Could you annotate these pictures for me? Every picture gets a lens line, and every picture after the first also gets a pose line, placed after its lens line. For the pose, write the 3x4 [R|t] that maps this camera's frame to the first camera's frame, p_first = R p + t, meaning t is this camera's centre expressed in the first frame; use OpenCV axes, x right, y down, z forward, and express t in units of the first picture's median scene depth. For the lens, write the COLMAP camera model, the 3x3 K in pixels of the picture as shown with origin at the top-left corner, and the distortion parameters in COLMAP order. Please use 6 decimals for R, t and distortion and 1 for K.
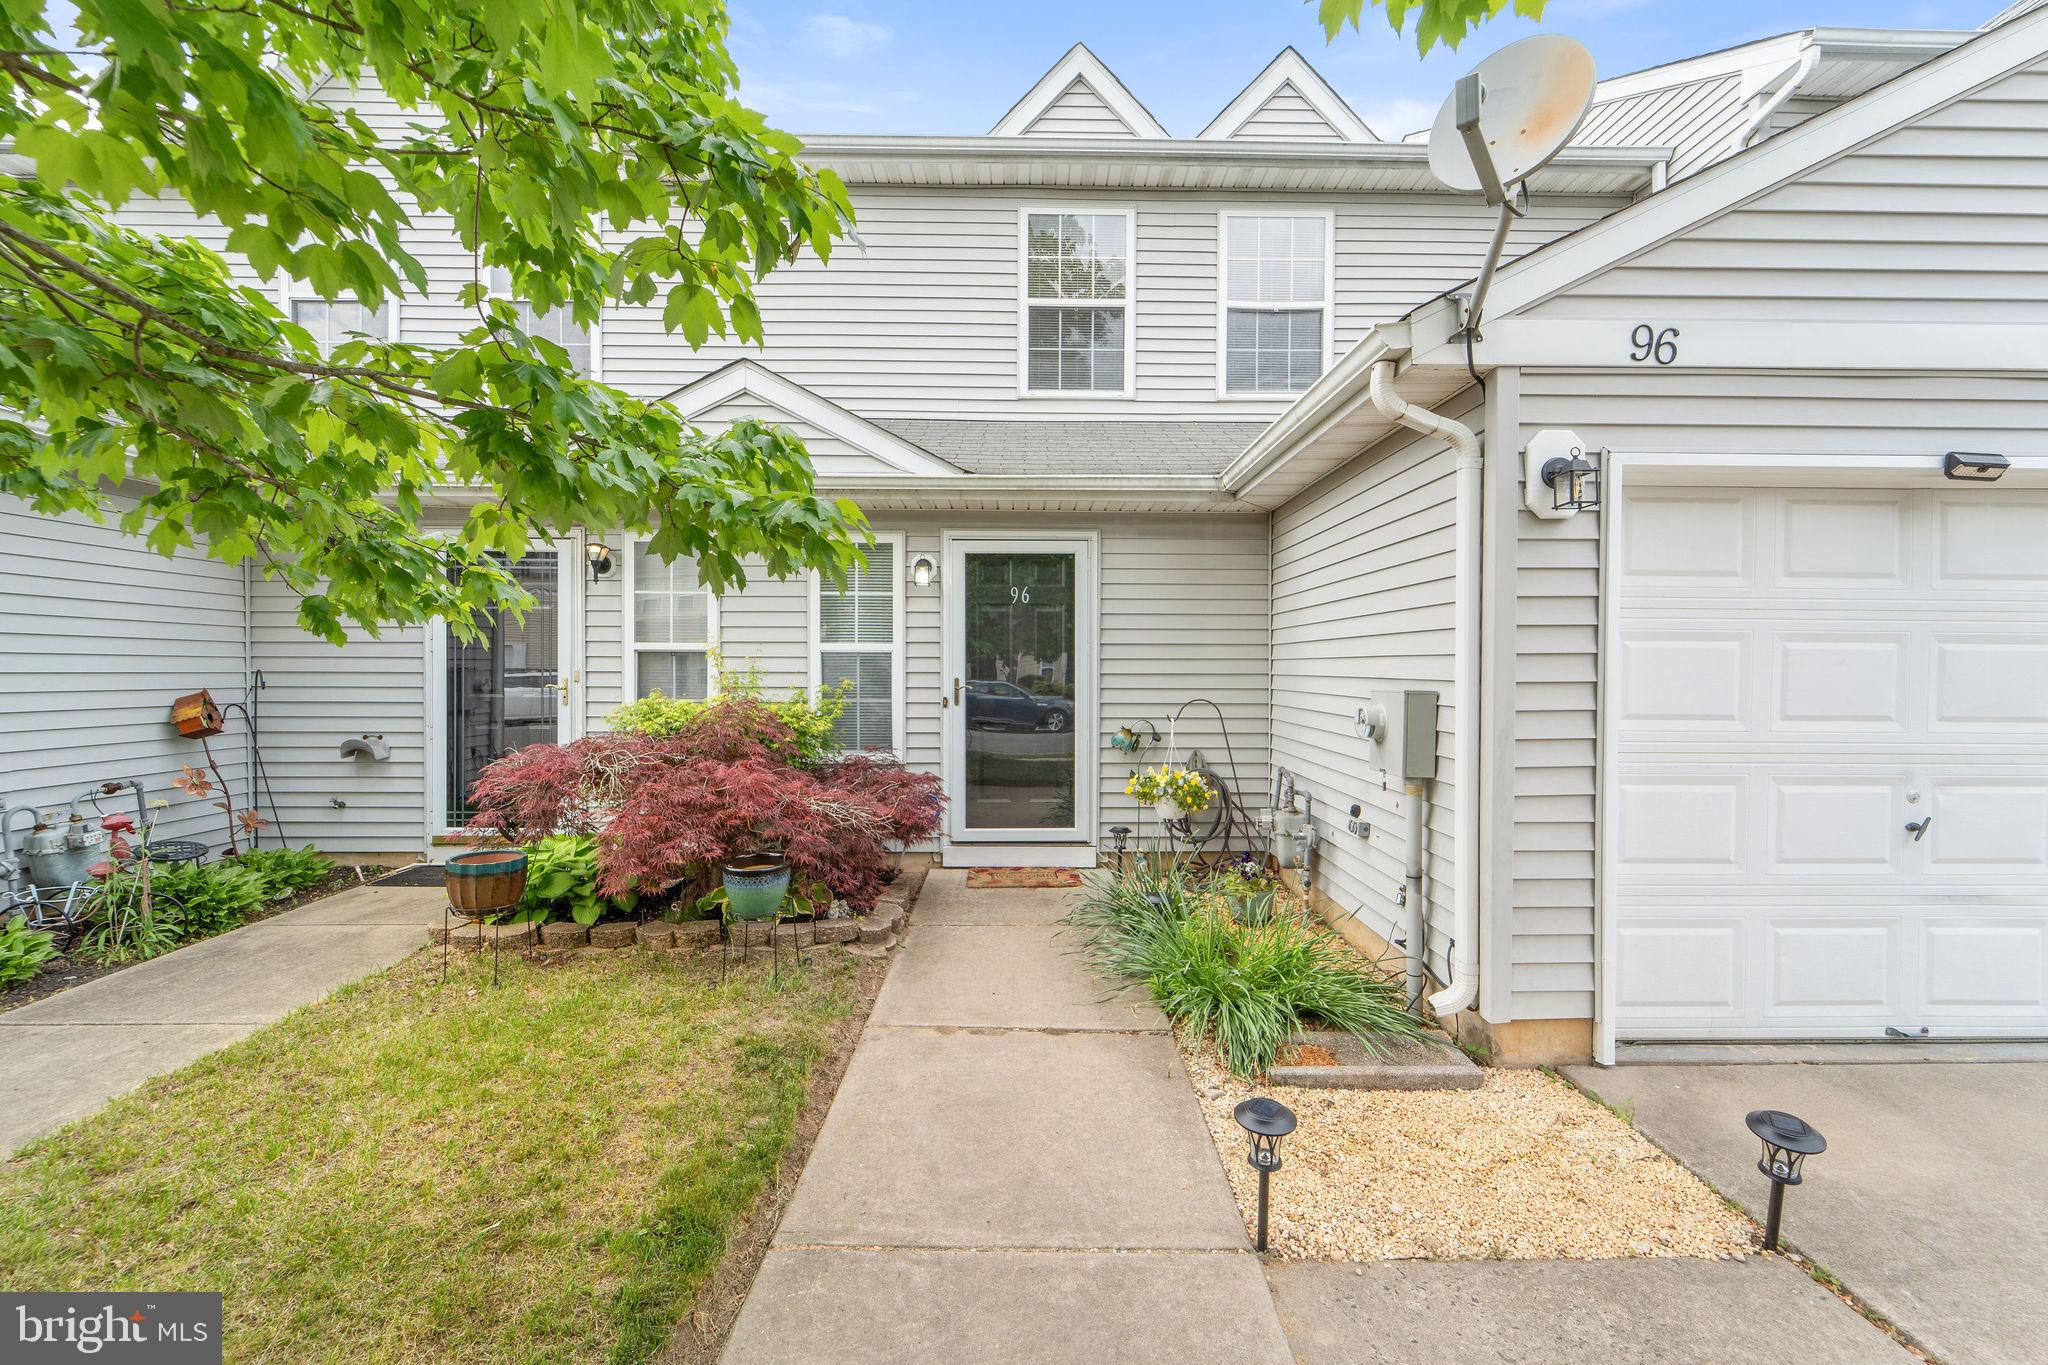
lens RADIAL K [[850.4, 0, 1040.6], [0, 850.4, 676.3], [0, 0, 1]] dist [-0.000798, -0.000141]
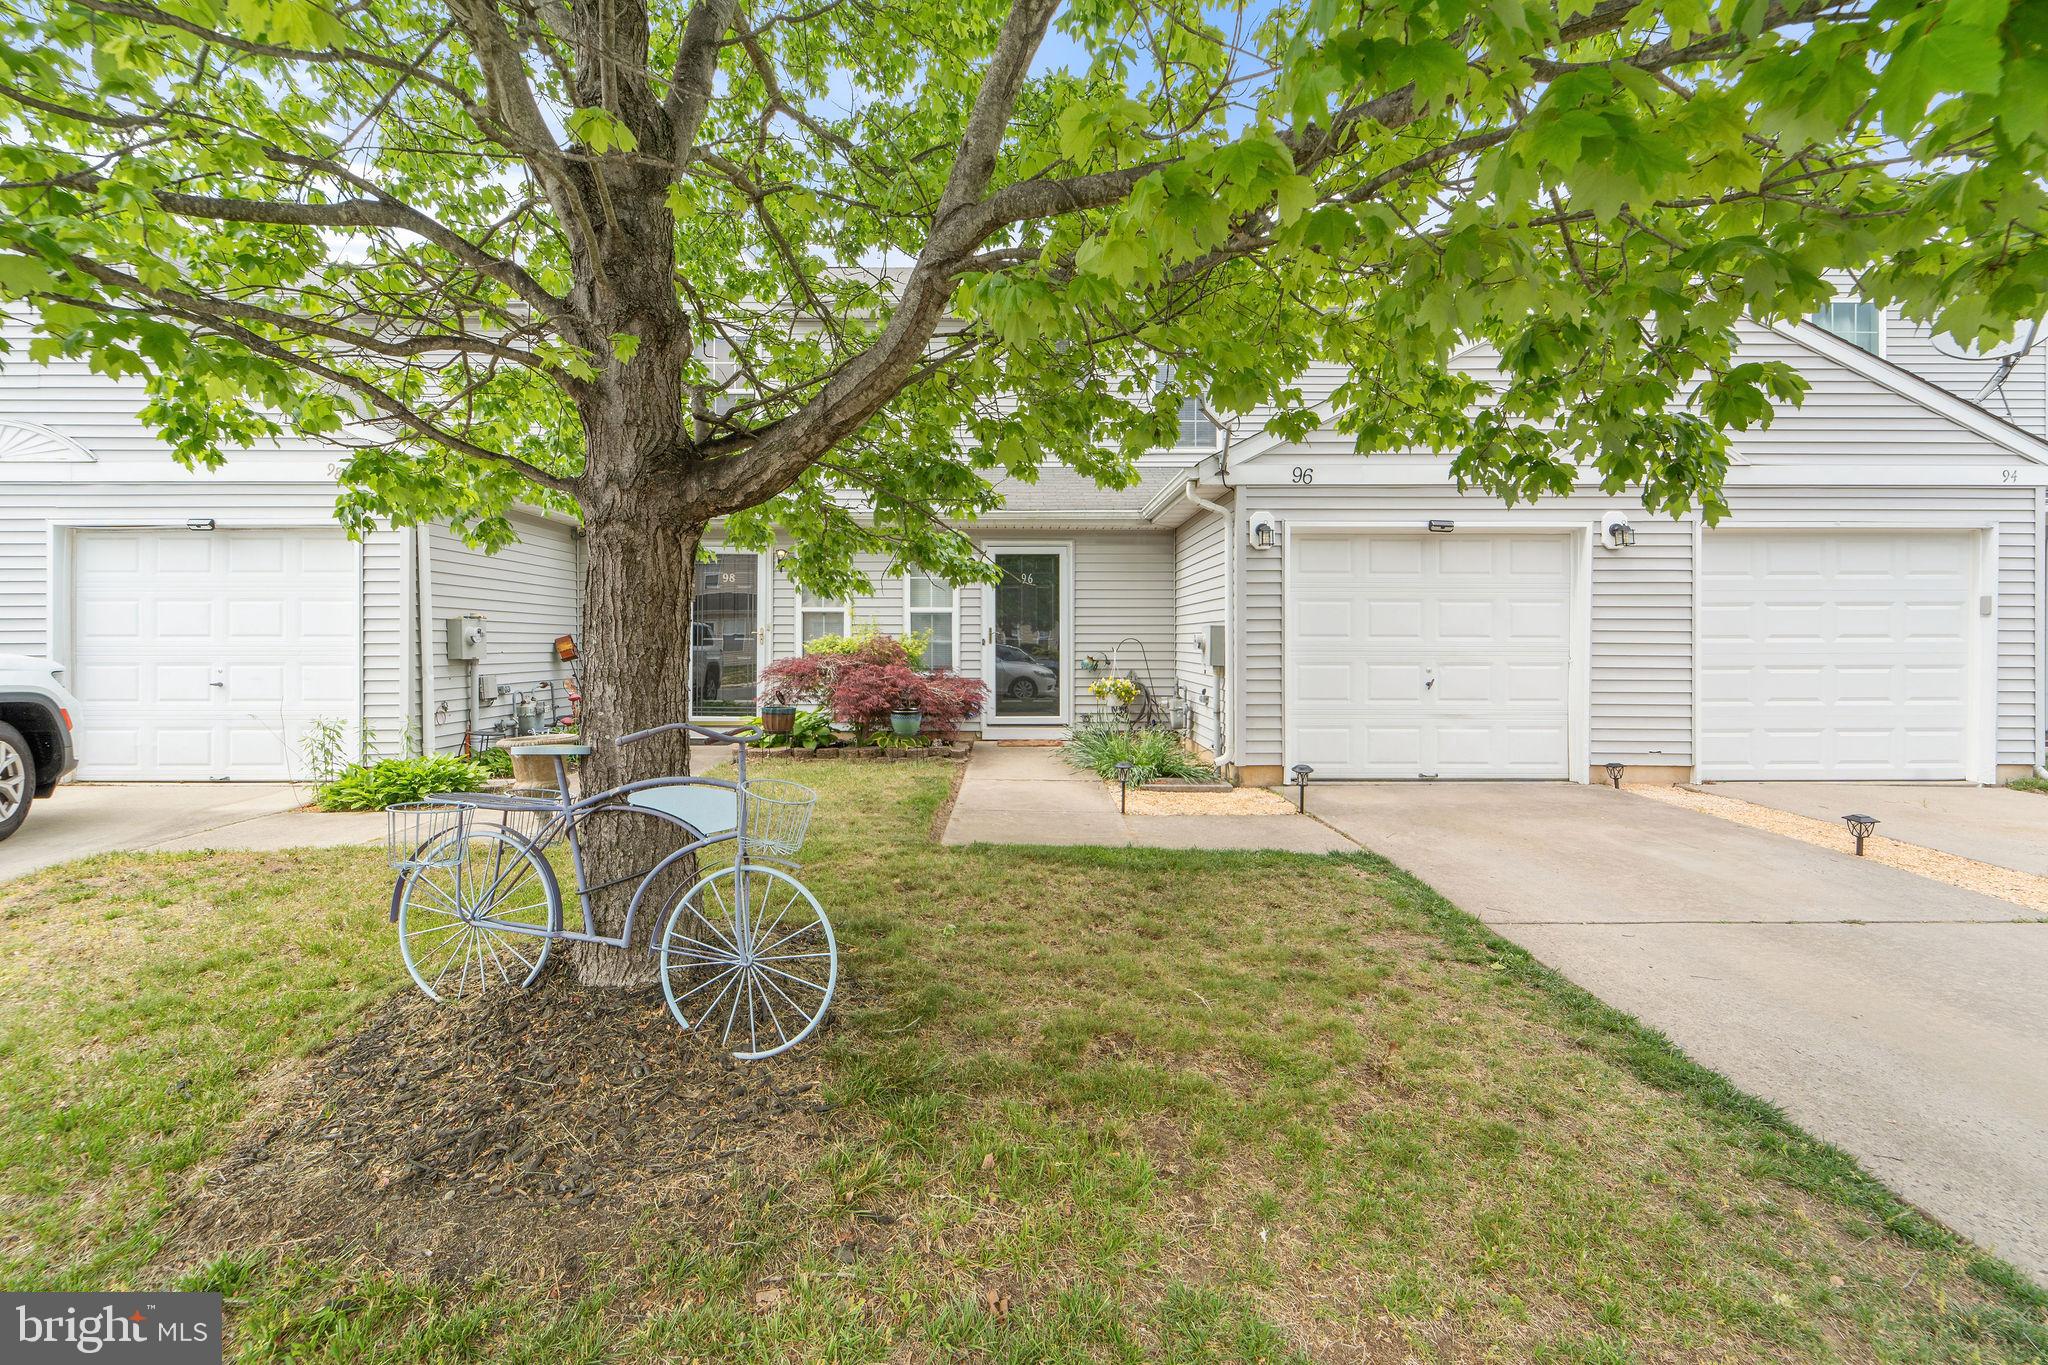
lens RADIAL K [[857.8, 0, 1021.0], [0, 857.8, 650.2], [0, 0, 1]] dist [-0.000026, -0.000217]
pose [[0.999921, -0.001955, -0.012405, -0.016723], [0.001943, 0.999998, -0.000991, 0.050828], [0.012407, 0.000967, 0.999923, -0.749893]]
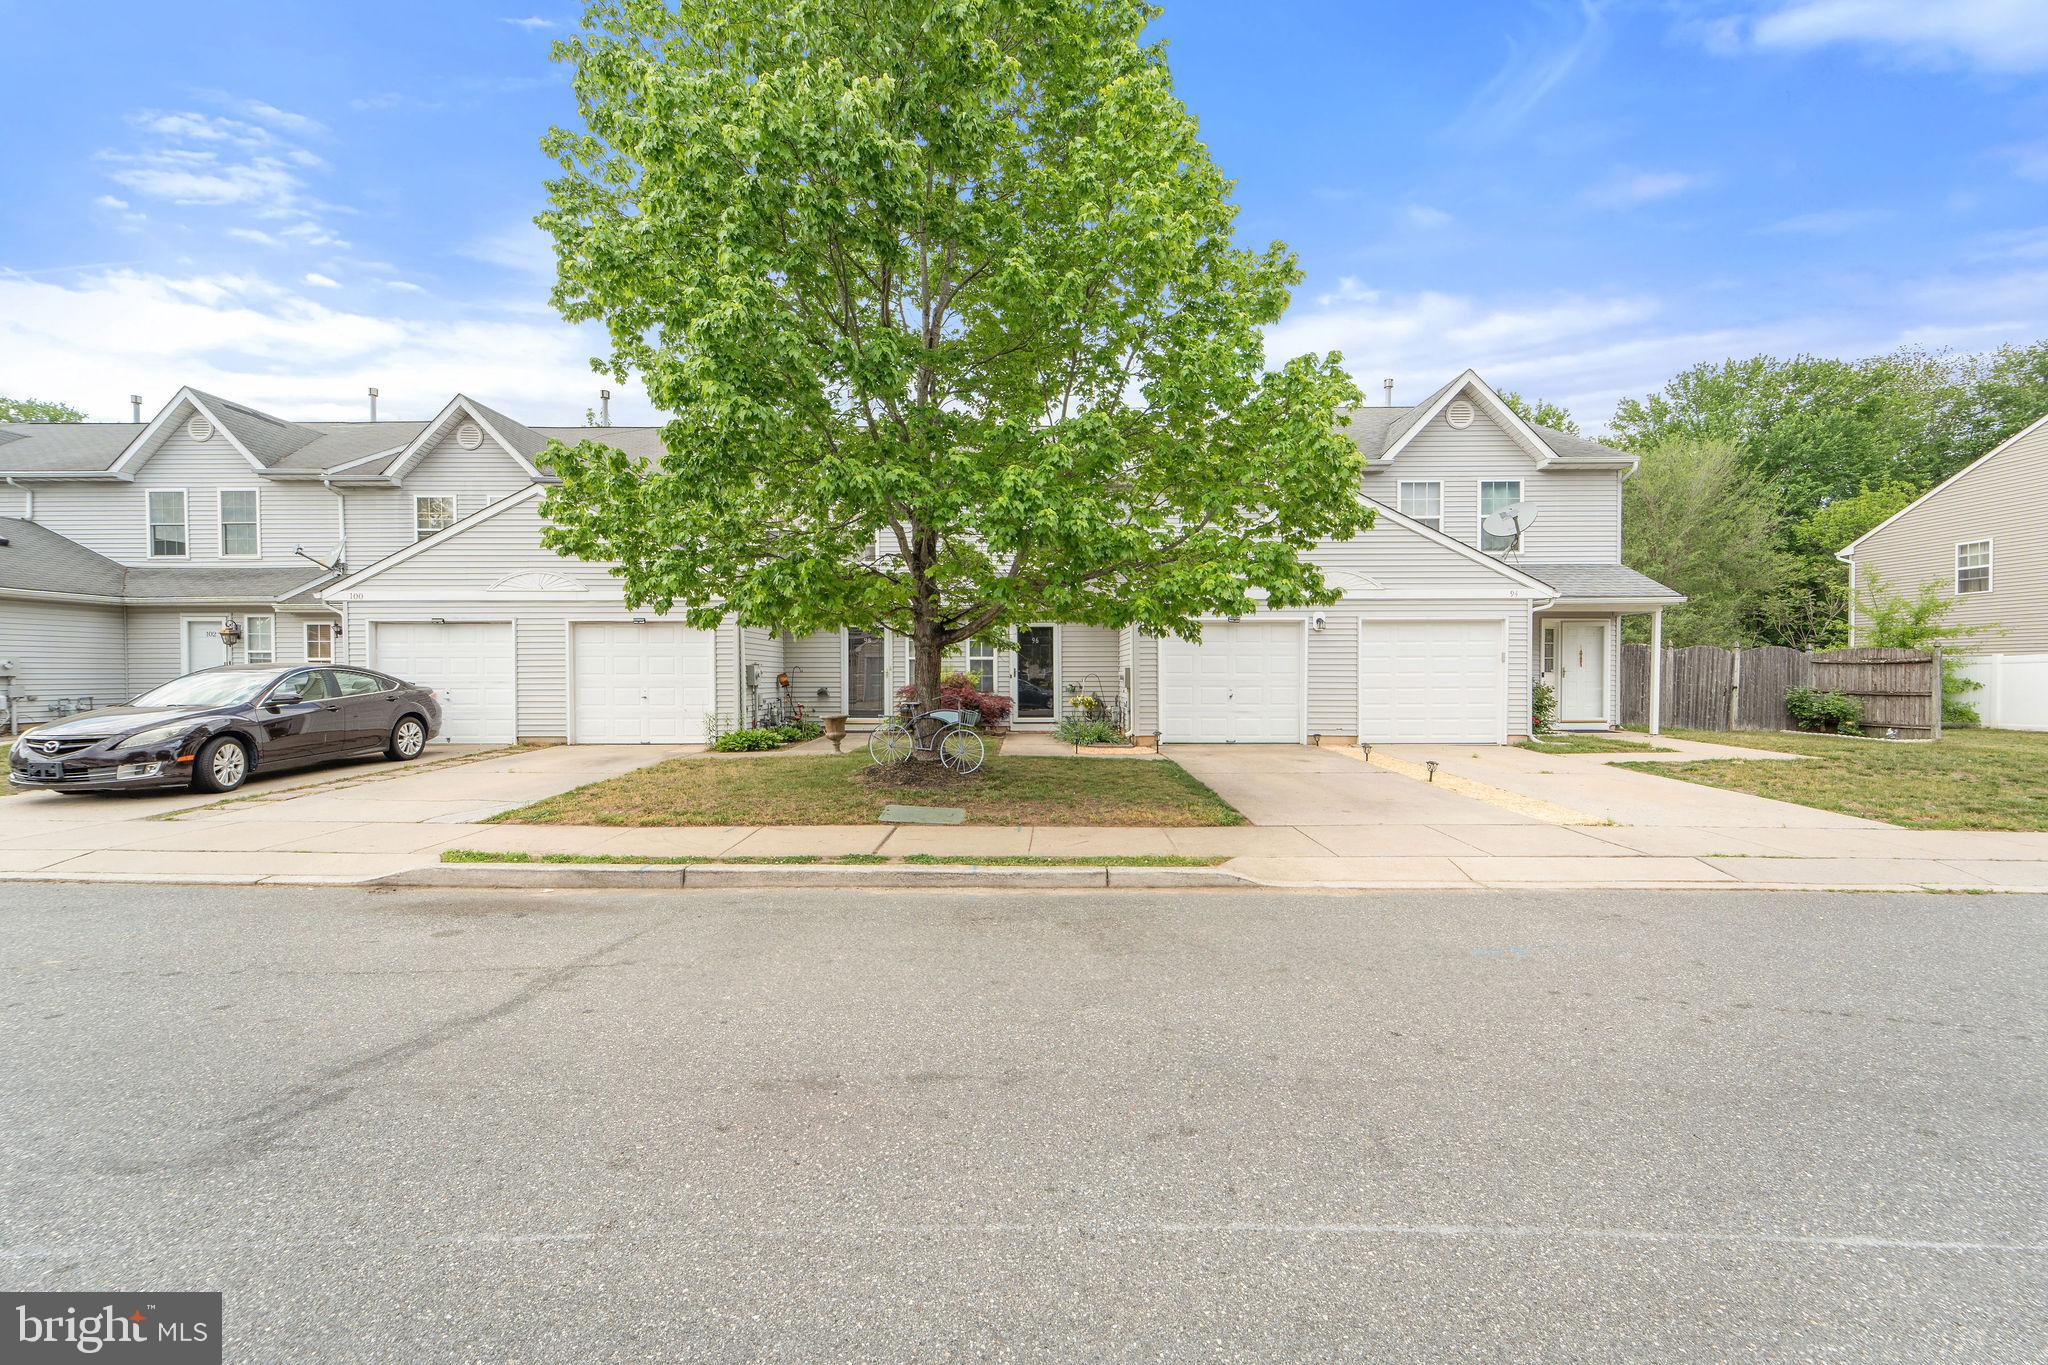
lens RADIAL K [[826.6, 0, 1018.0], [0, 826.6, 692.2], [0, 0, 1]] dist [0.000267, -0.000638]
pose [[0.999317, -0.004223, -0.036706, 0.022720], [0.004526, 0.999956, 0.008195, 0.065812], [0.036669, -0.008356, 0.999293, -2.041808]]
